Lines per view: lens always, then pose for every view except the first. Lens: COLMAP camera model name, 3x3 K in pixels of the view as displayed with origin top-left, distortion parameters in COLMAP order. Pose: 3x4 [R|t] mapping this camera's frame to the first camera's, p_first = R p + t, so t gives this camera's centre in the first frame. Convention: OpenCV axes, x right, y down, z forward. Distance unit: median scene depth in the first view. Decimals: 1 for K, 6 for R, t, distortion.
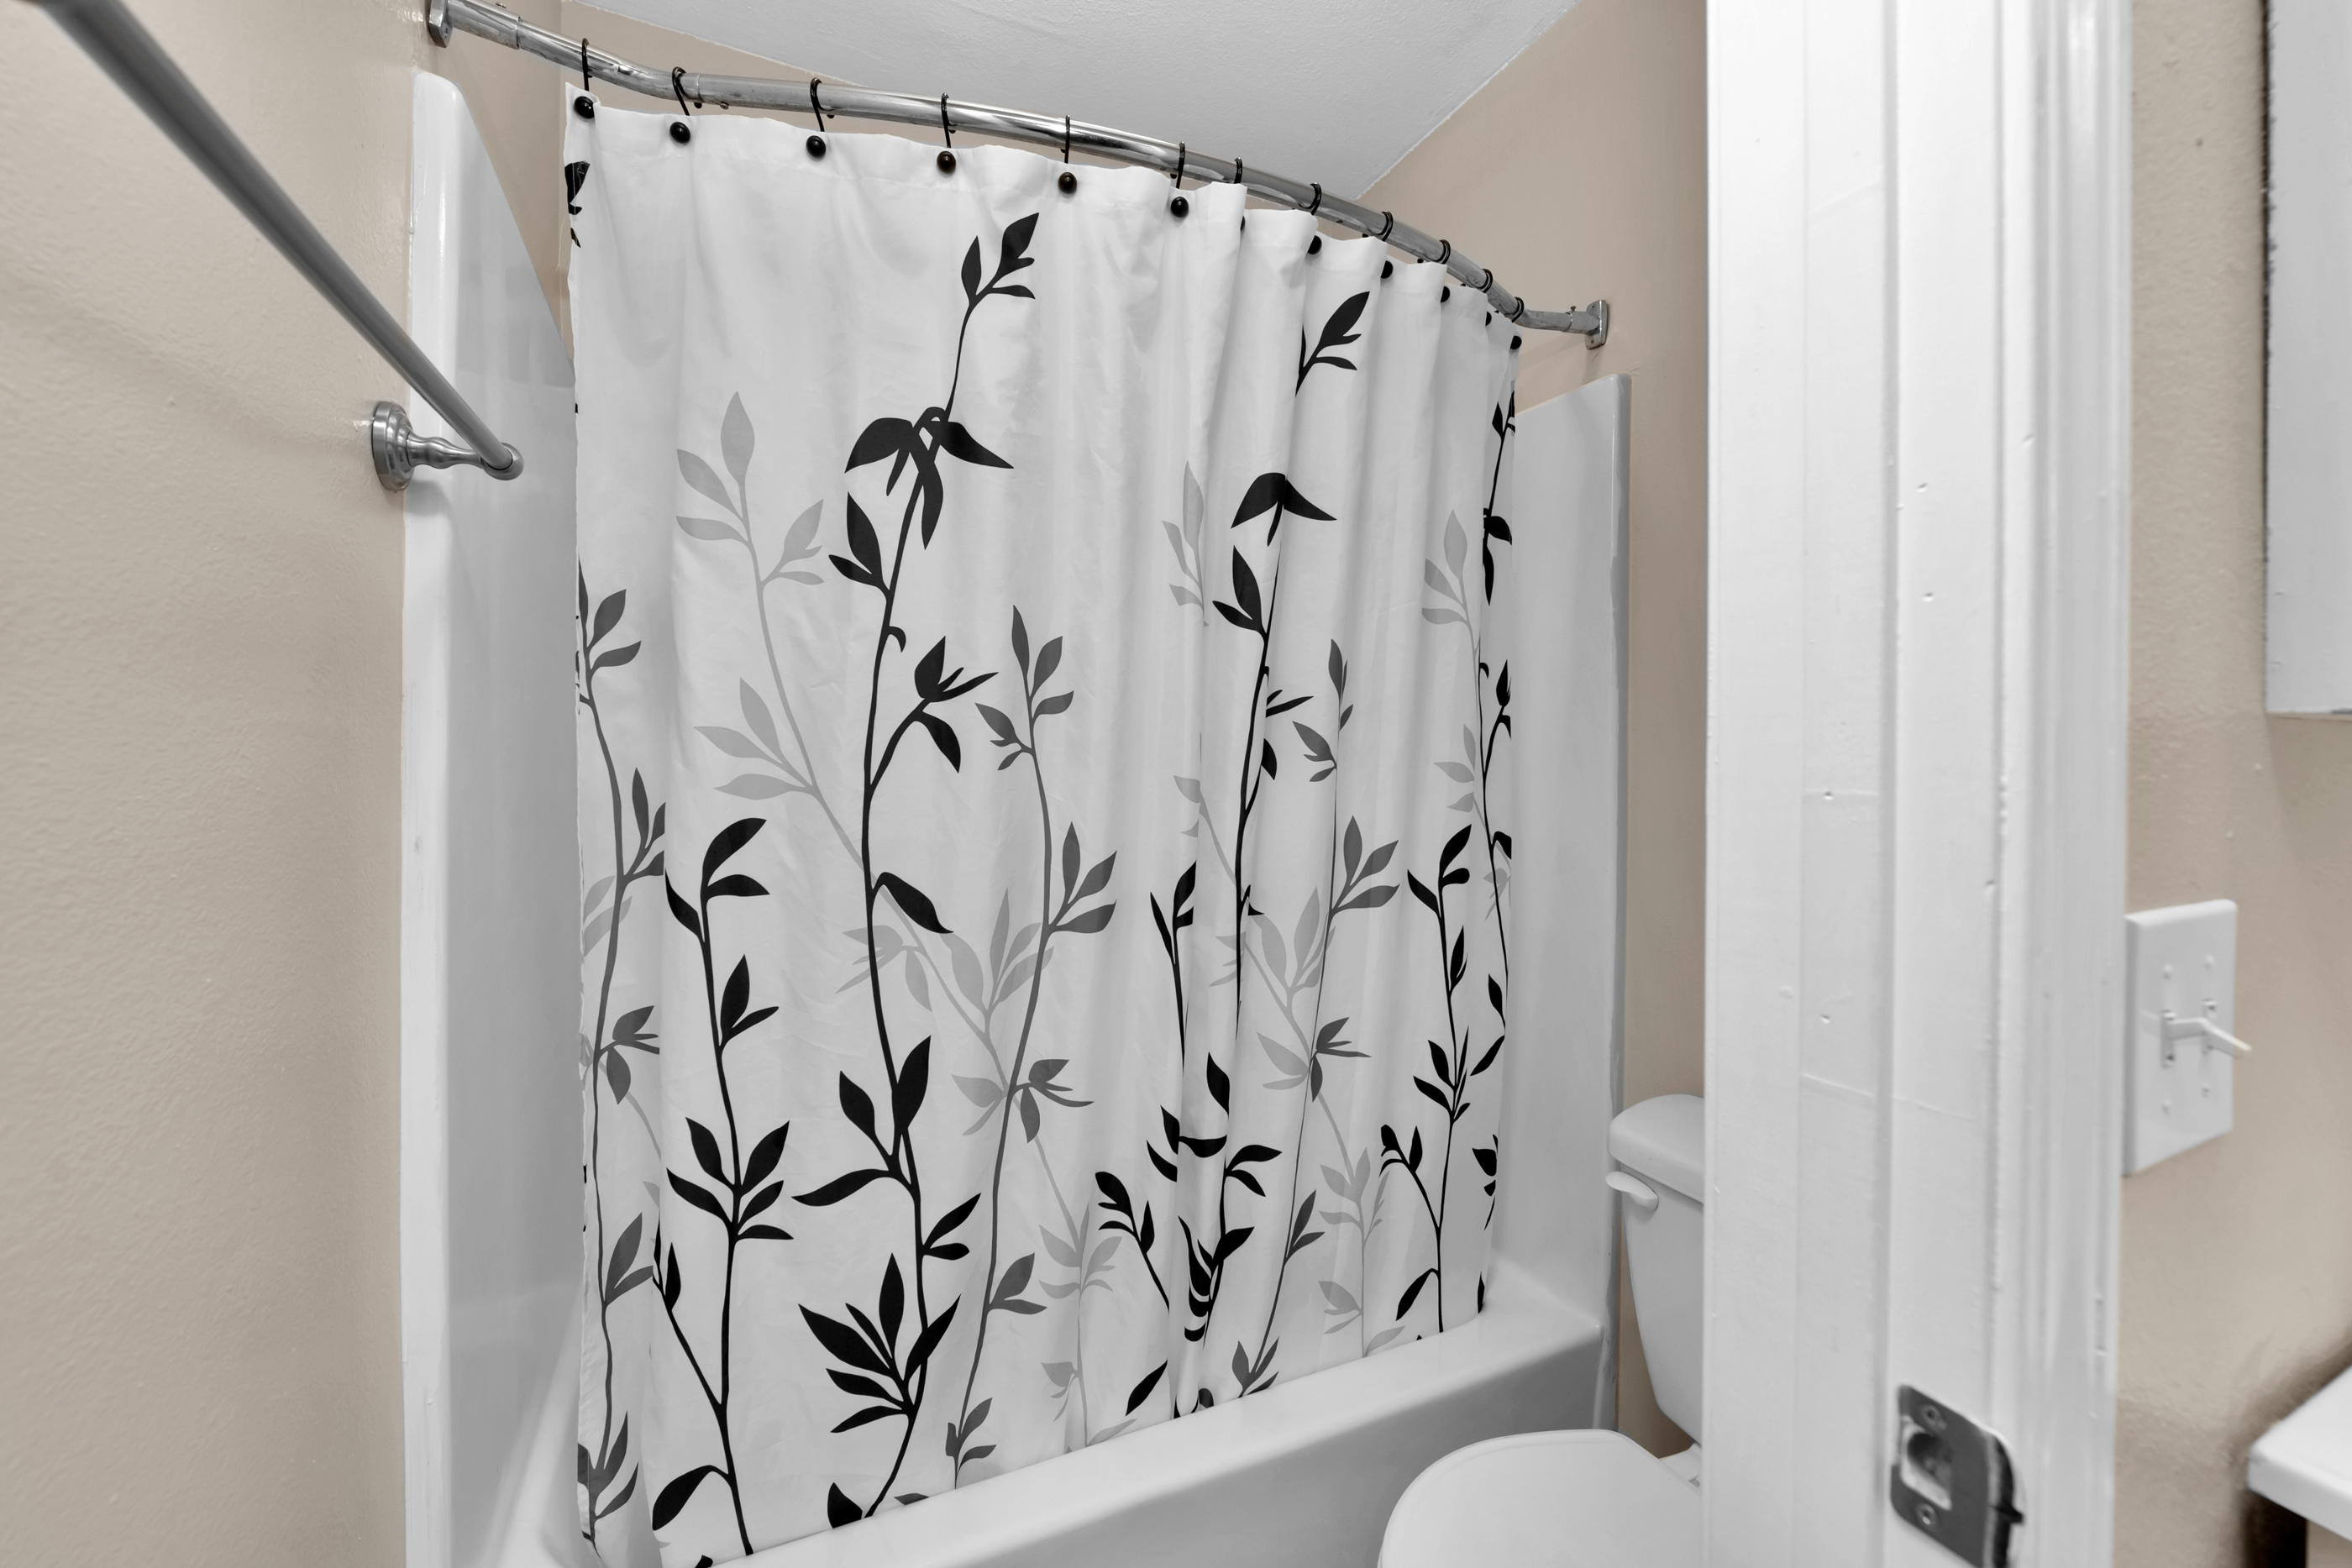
lens RADIAL K [[965.8, 0, 1182.4], [0, 965.8, 780.3], [0, 0, 1]] dist [0.000520, -0.004158]
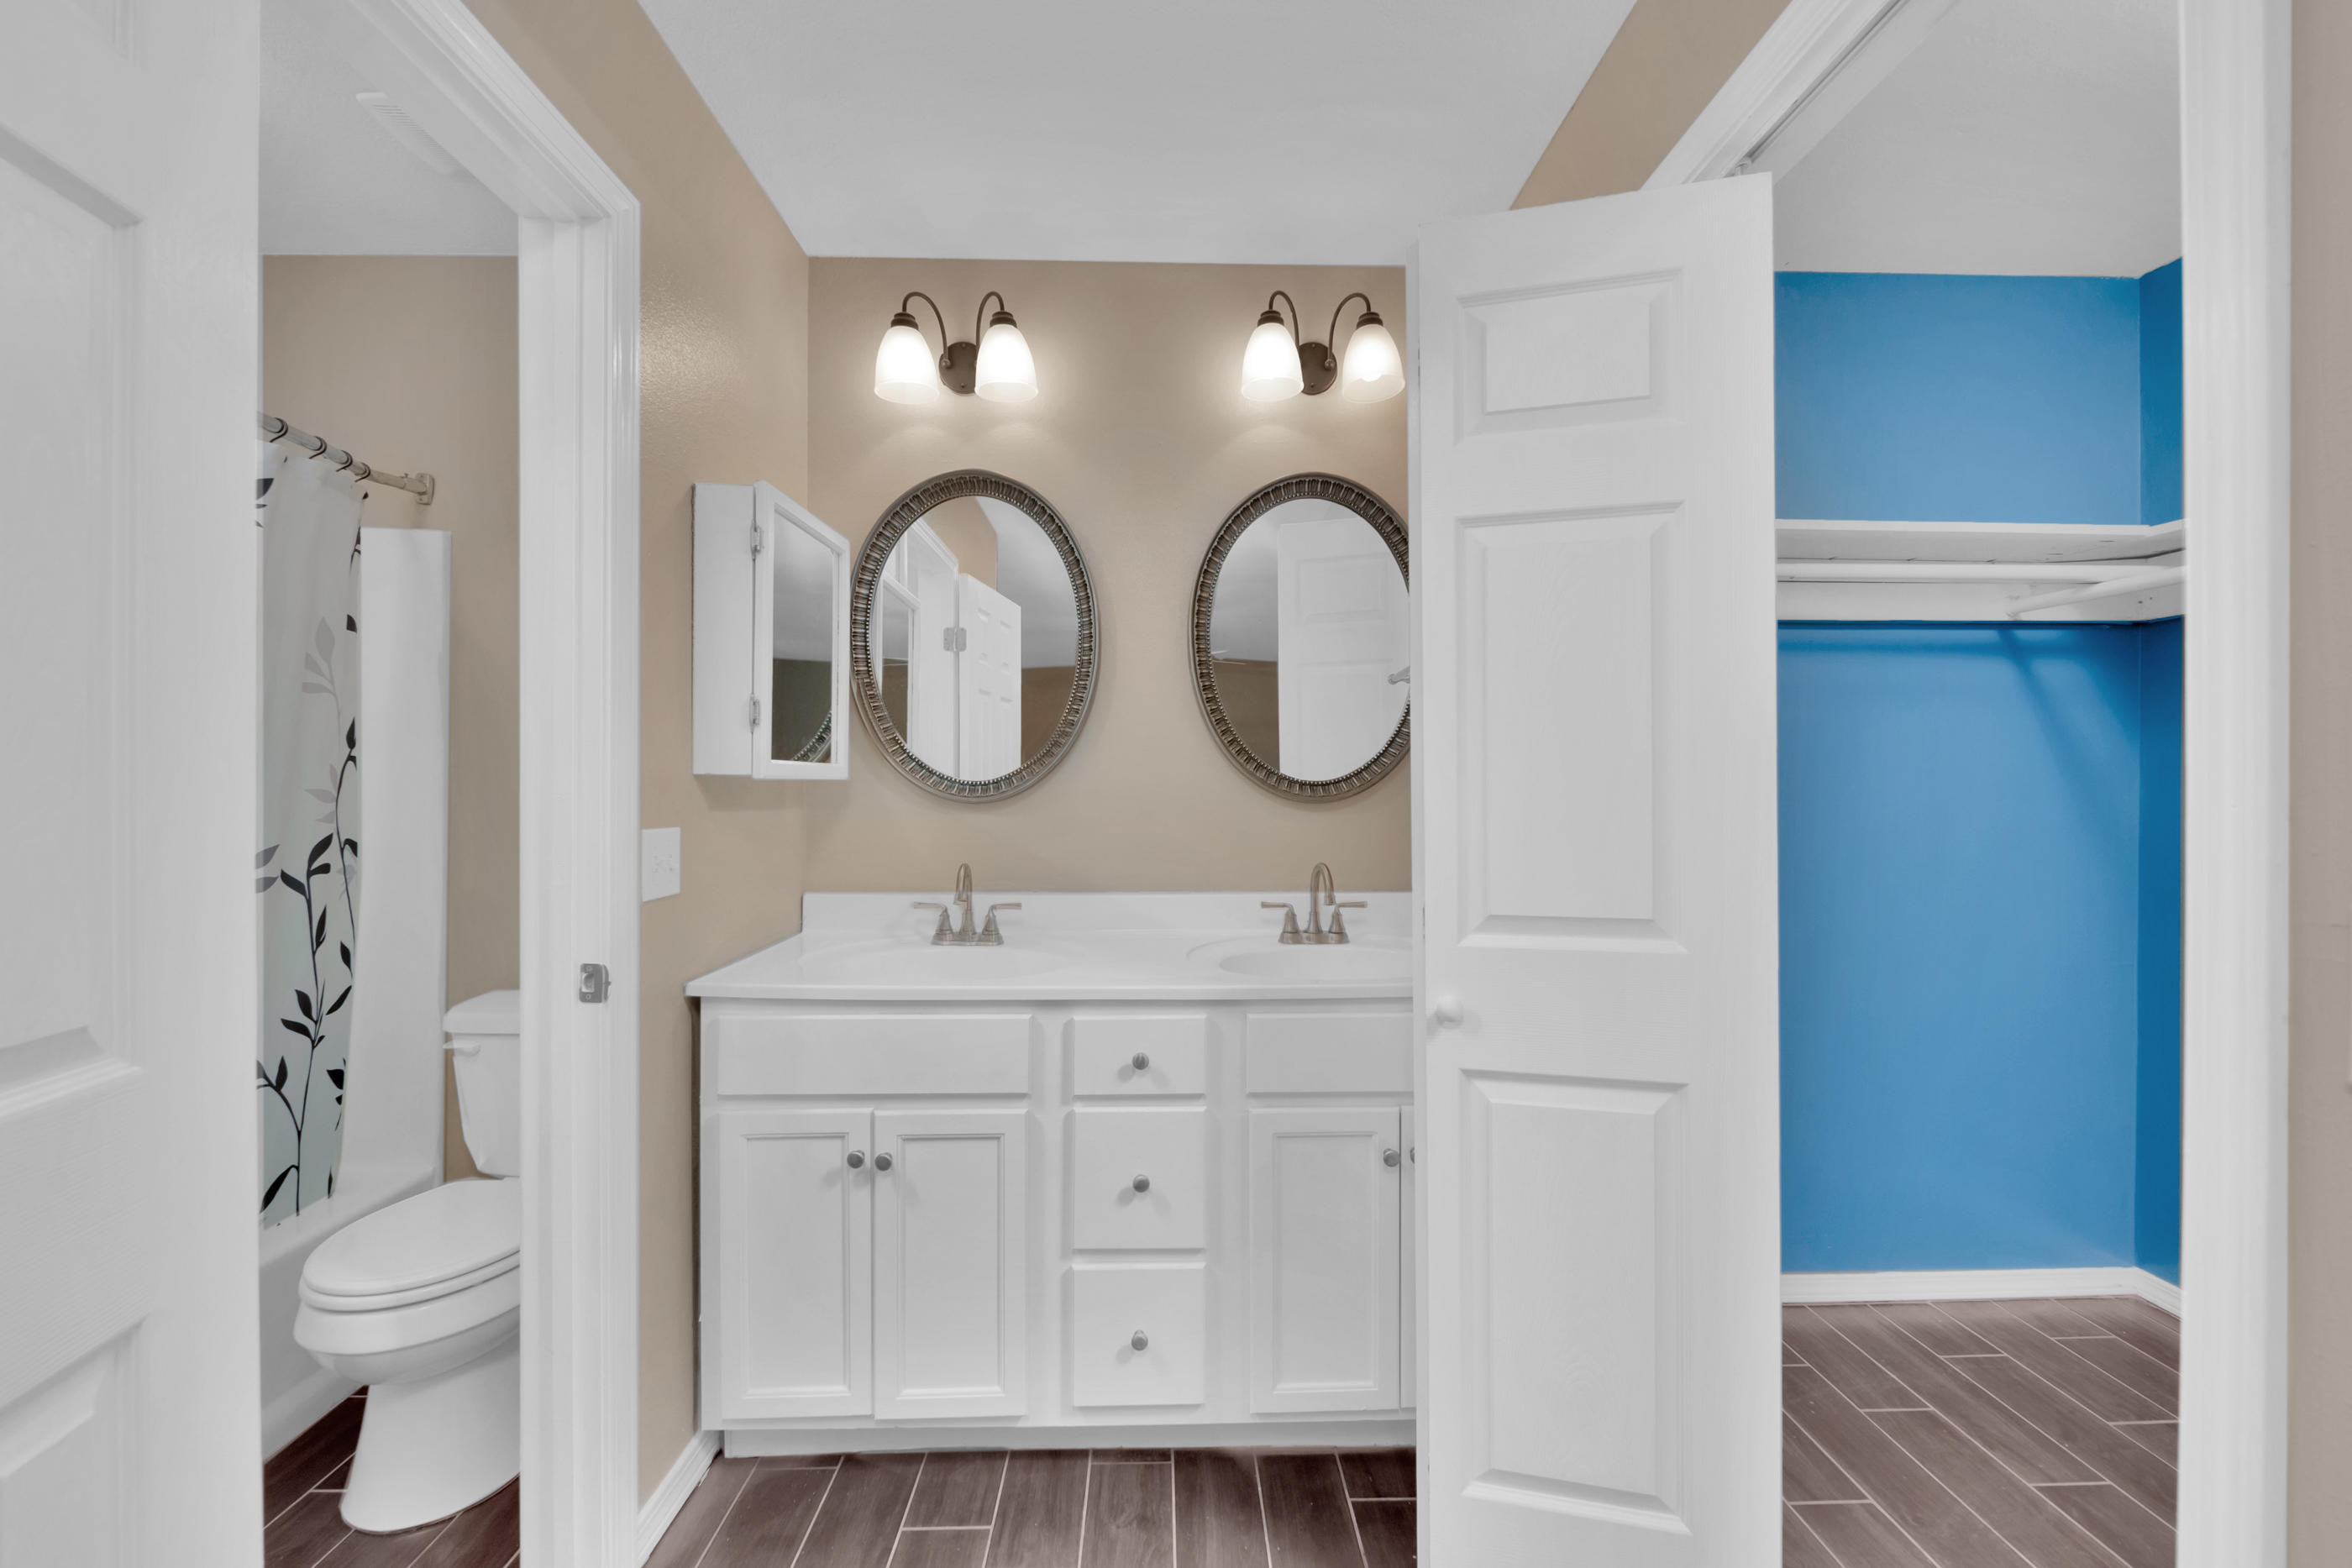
lens RADIAL K [[905.6, 0, 1176.0], [0, 905.6, 784.0], [0, 0, 1]] dist [0.000192, -0.011409]
pose [[0.405026, 0.005064, 0.914291, -0.386961], [0.008280, 0.999923, -0.009206, -0.003791], [-0.914267, 0.011299, 0.404953, -0.643086]]
